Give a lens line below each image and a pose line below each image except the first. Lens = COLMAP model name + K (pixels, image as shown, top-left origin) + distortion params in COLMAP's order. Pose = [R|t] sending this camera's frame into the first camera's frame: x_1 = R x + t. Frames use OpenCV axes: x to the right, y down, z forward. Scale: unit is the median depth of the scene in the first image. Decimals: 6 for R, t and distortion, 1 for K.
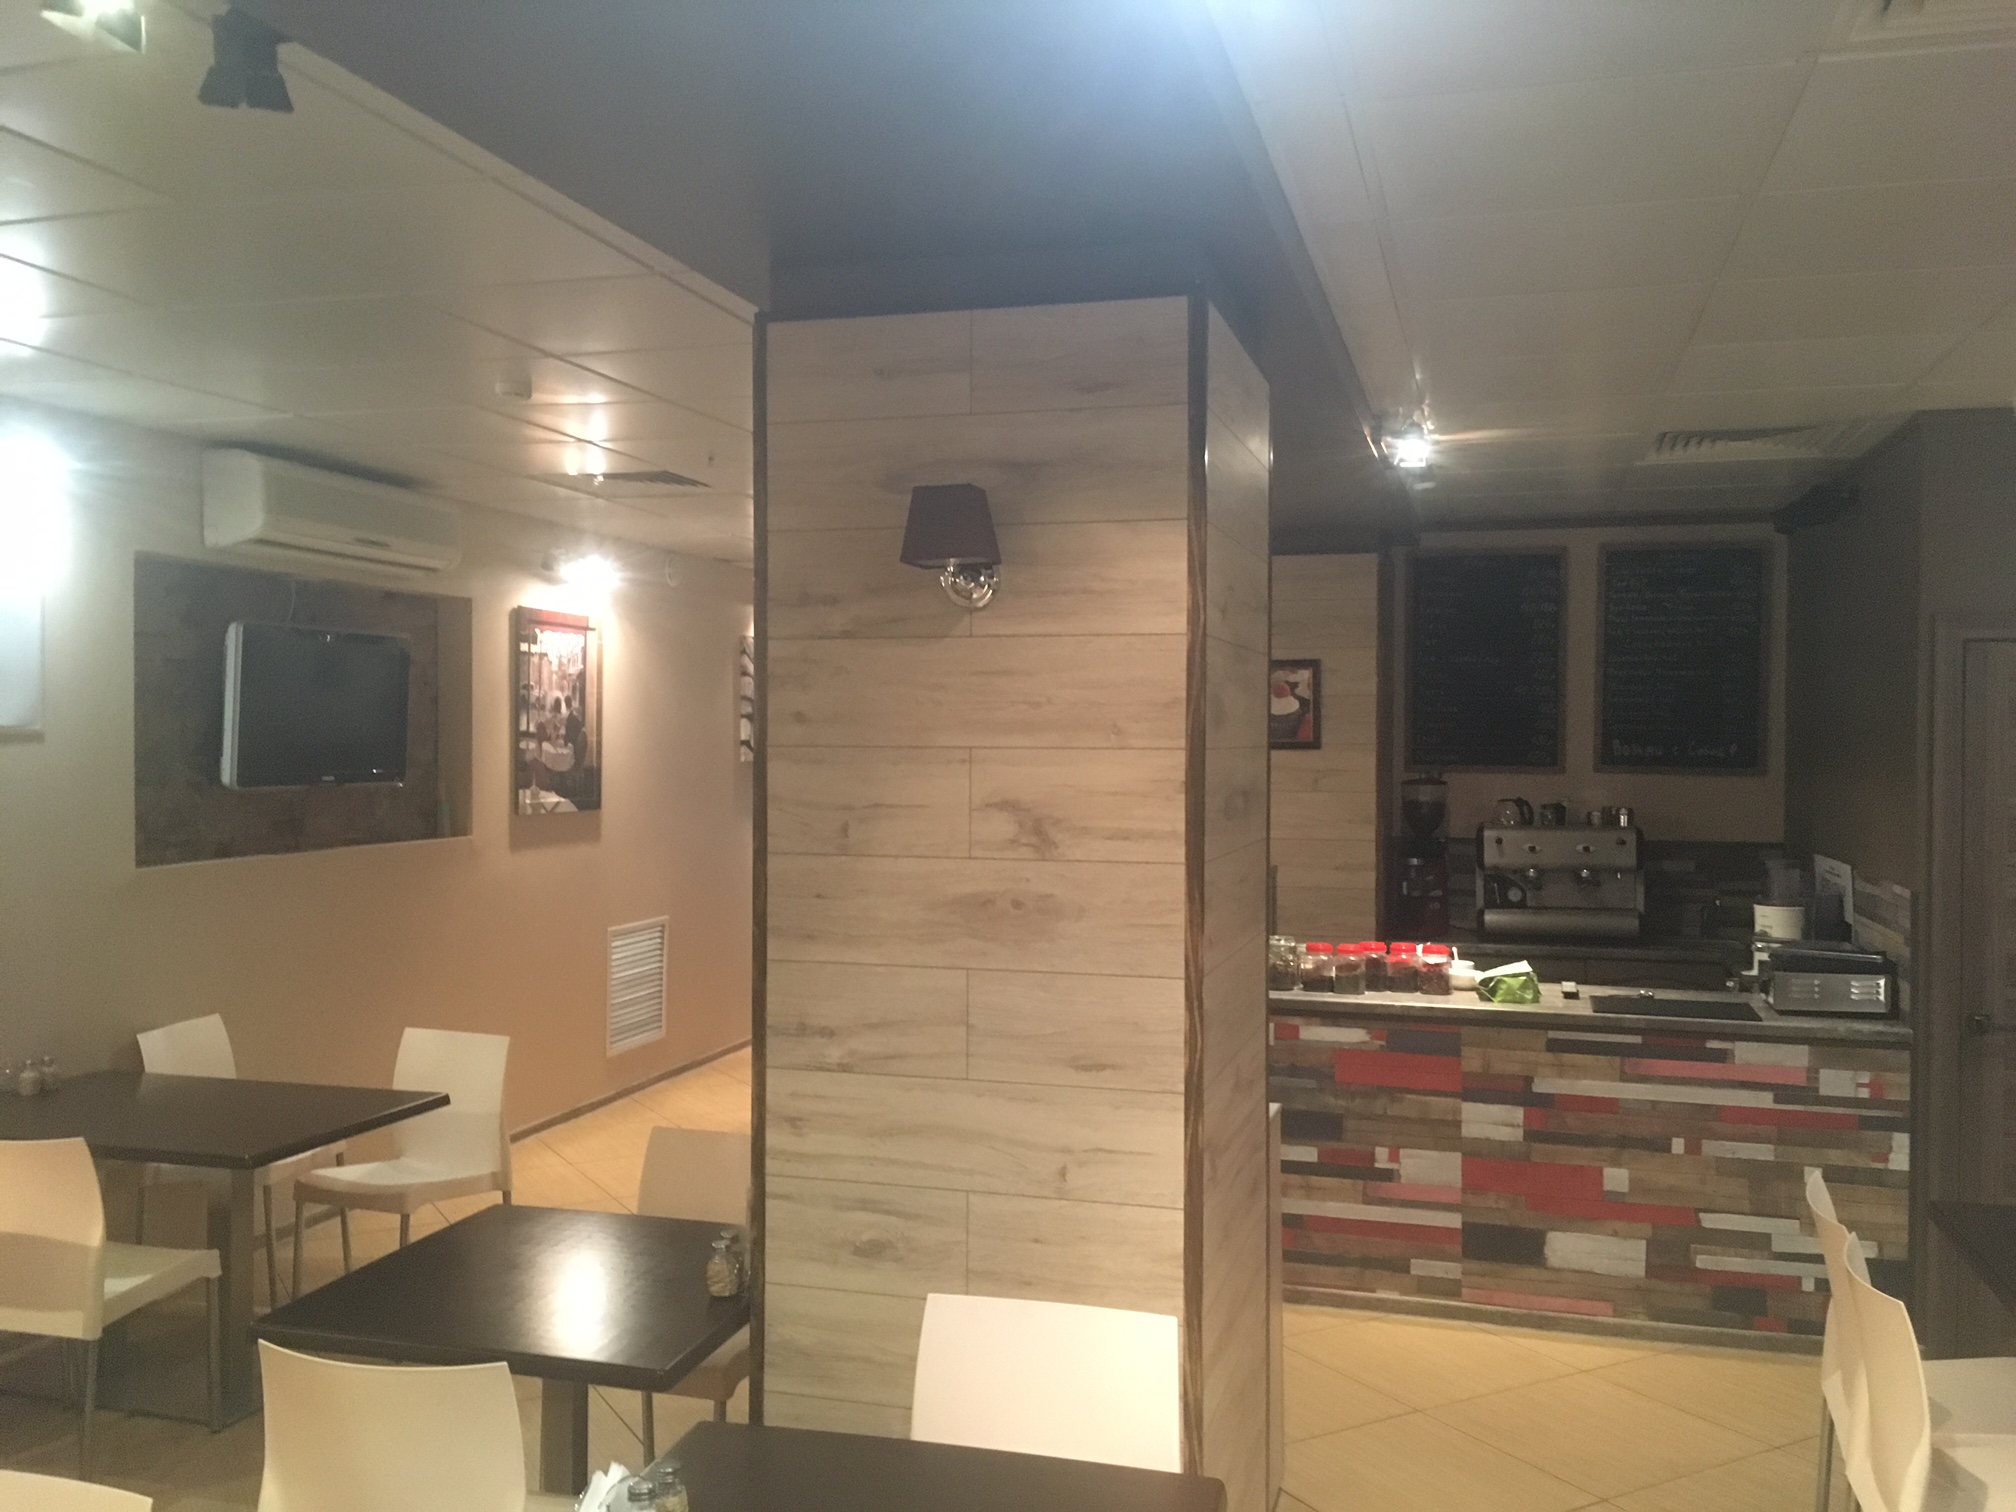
lens RADIAL K [[1726.5, 0, 991.2], [0, 1726.5, 752.0], [0, 0, 1]] dist [0.079970, -0.109637]
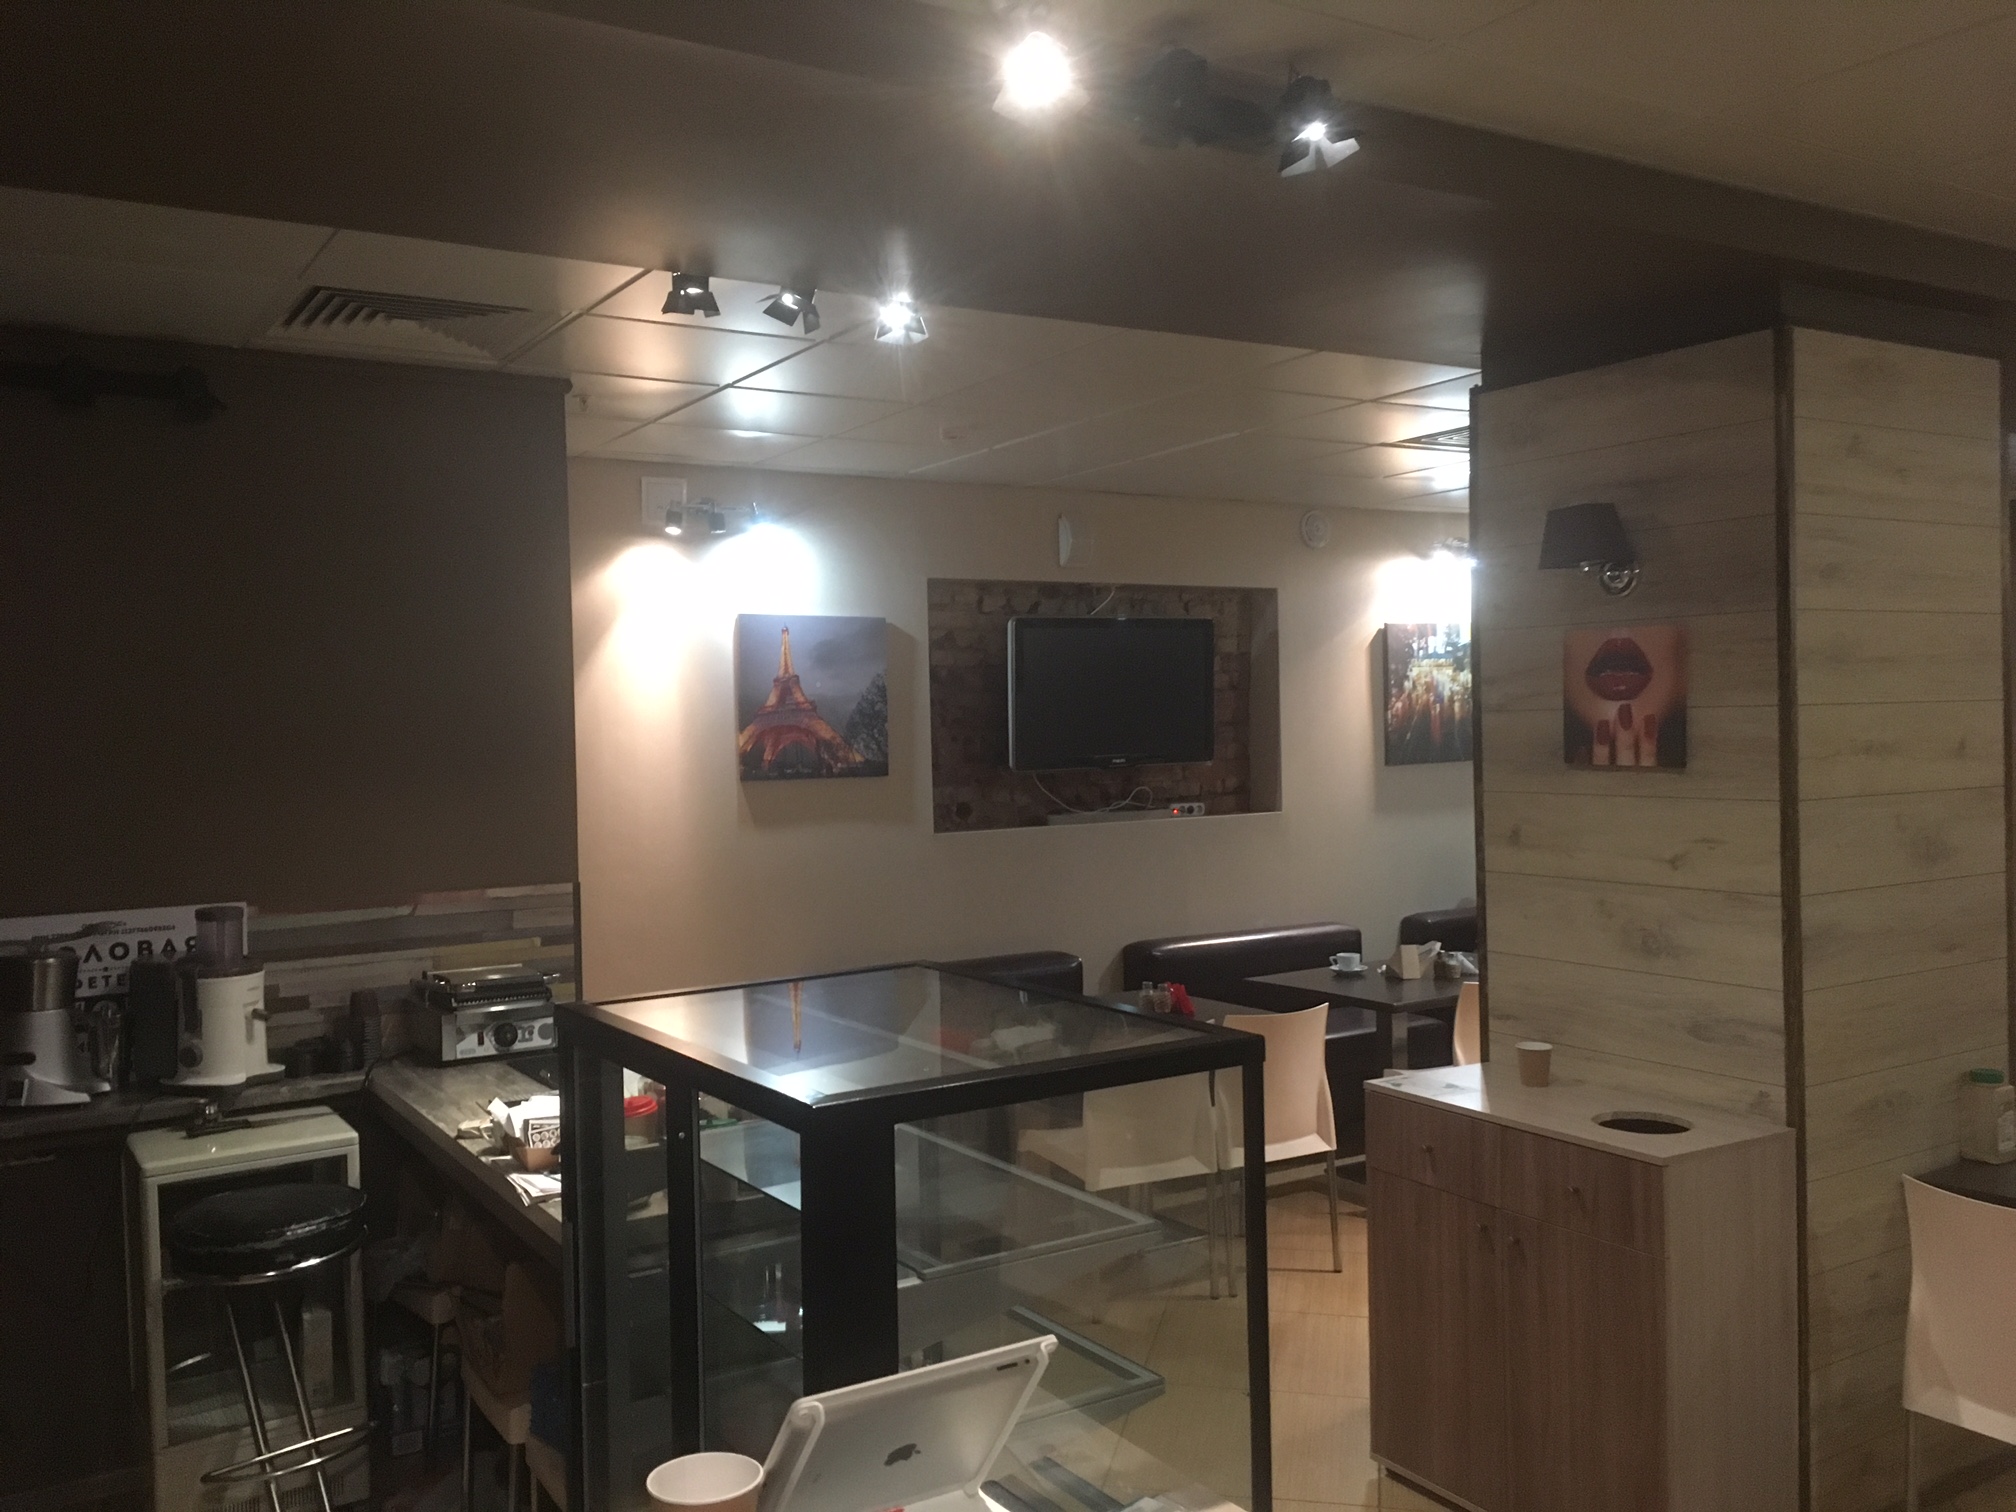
lens RADIAL K [[1726.5, 0, 1002.7], [0, 1726.5, 752.1], [0, 0, 1]] dist [0.079970, -0.109637]
pose [[-0.749692, -0.002555, 0.661782, -0.247296], [0.022357, 0.999324, 0.029186, -0.012809], [-0.661409, 0.036676, -0.749128, 1.406901]]
